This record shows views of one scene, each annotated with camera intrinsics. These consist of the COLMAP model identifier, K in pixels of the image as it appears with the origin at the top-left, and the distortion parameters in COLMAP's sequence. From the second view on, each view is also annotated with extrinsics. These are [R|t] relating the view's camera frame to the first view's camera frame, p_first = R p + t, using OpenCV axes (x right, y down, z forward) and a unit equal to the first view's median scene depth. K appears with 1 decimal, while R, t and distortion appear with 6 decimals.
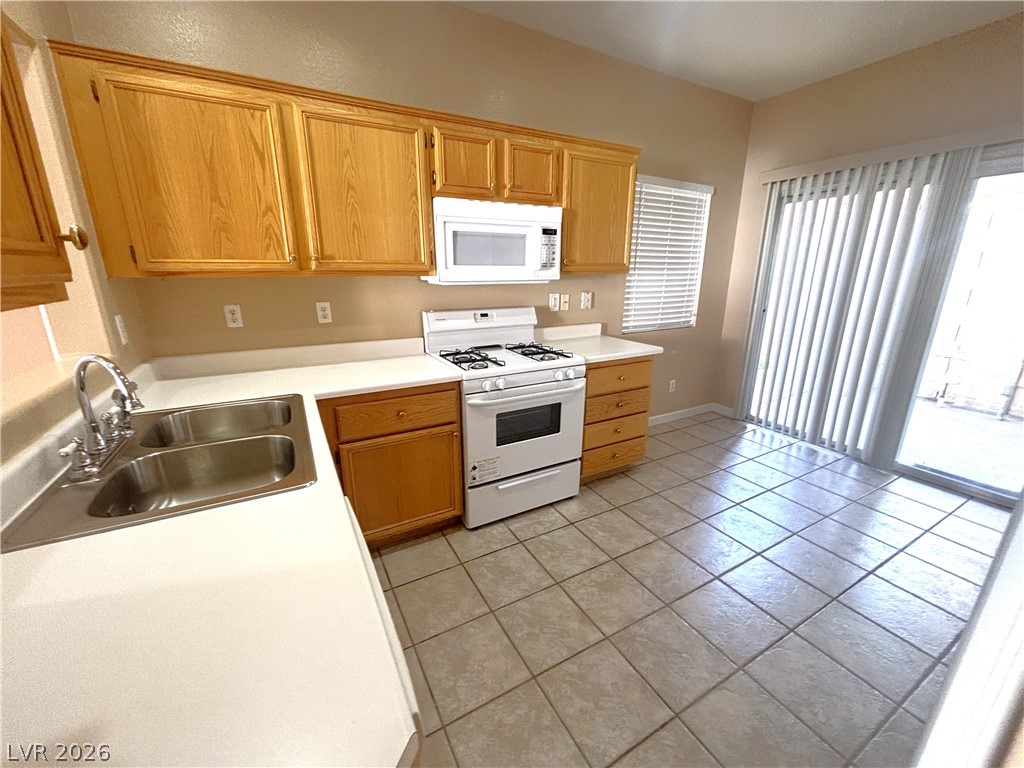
lens RADIAL K [[410.8, 0, 515.1], [0, 410.8, 380.4], [0, 0, 1]] dist [0.002145, 0.000340]
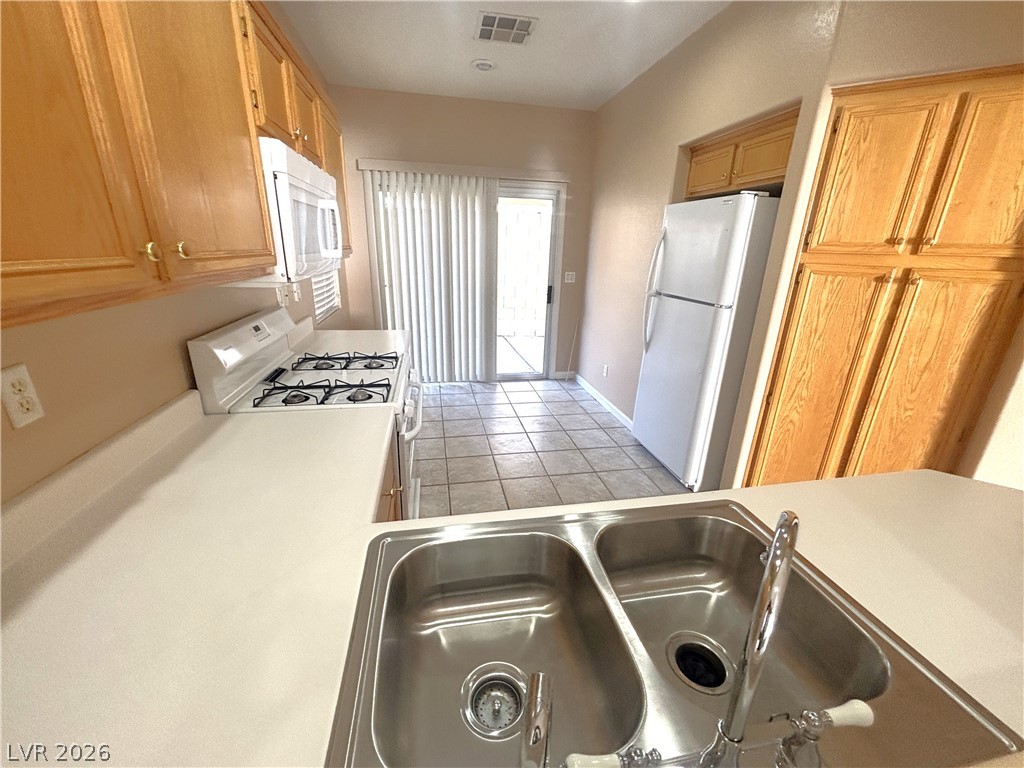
lens RADIAL K [[410.8, 0, 513.3], [0, 410.8, 385.5], [0, 0, 1]] dist [0.002145, 0.000340]
pose [[0.309940, -0.297832, 0.902903, -0.569784], [0.221979, 0.946090, 0.235879, -0.140291], [-0.924480, 0.127317, 0.359344, 0.416448]]
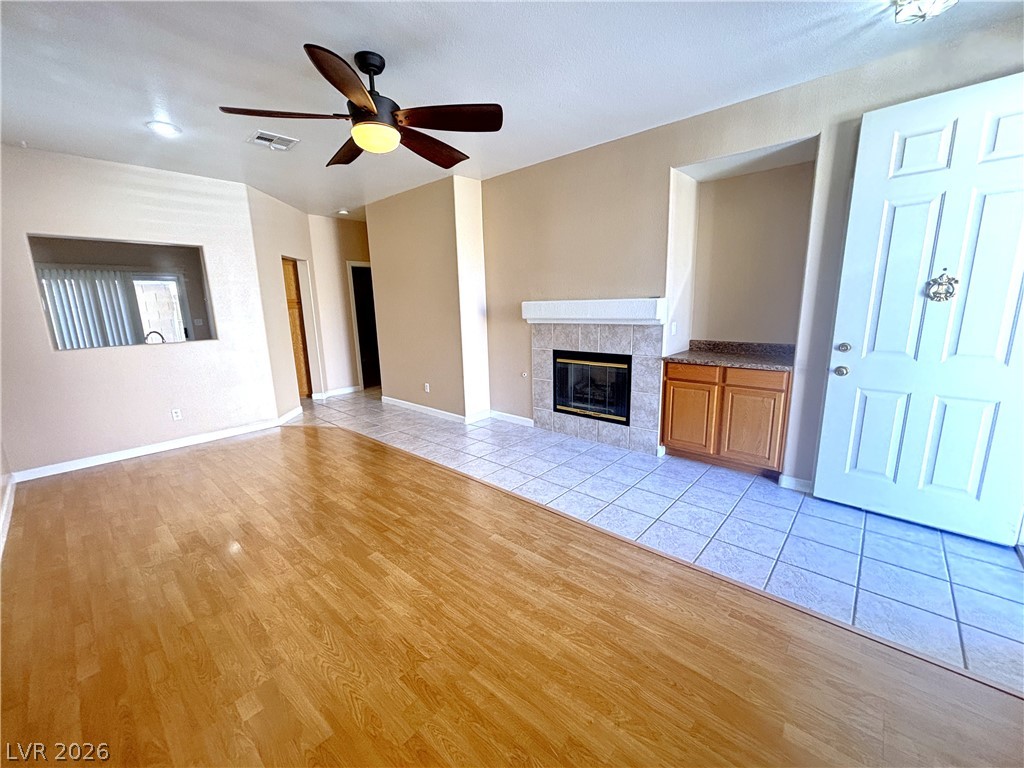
lens RADIAL K [[410.8, 0, 510.9], [0, 410.8, 384.1], [0, 0, 1]] dist [0.002145, 0.000340]
pose [[-0.310138, -0.183943, 0.932727, -2.363757], [0.272727, 0.922652, 0.272640, 0.103510], [-0.910733, 0.338936, -0.235984, -0.437892]]
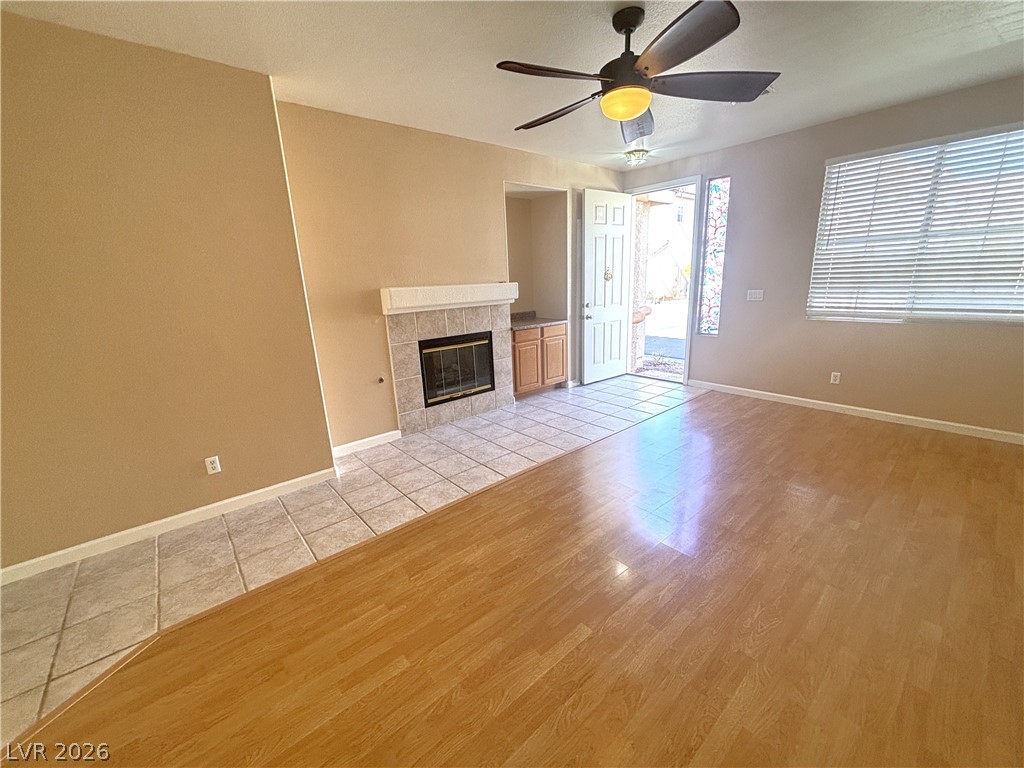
lens RADIAL K [[410.8, 0, 516.4], [0, 410.8, 385.0], [0, 0, 1]] dist [0.002145, 0.000340]
pose [[-0.980710, 0.083370, -0.176799, -0.966776], [-0.015524, 0.868408, 0.495608, -0.131378], [0.194852, 0.488792, -0.850362, 0.369876]]
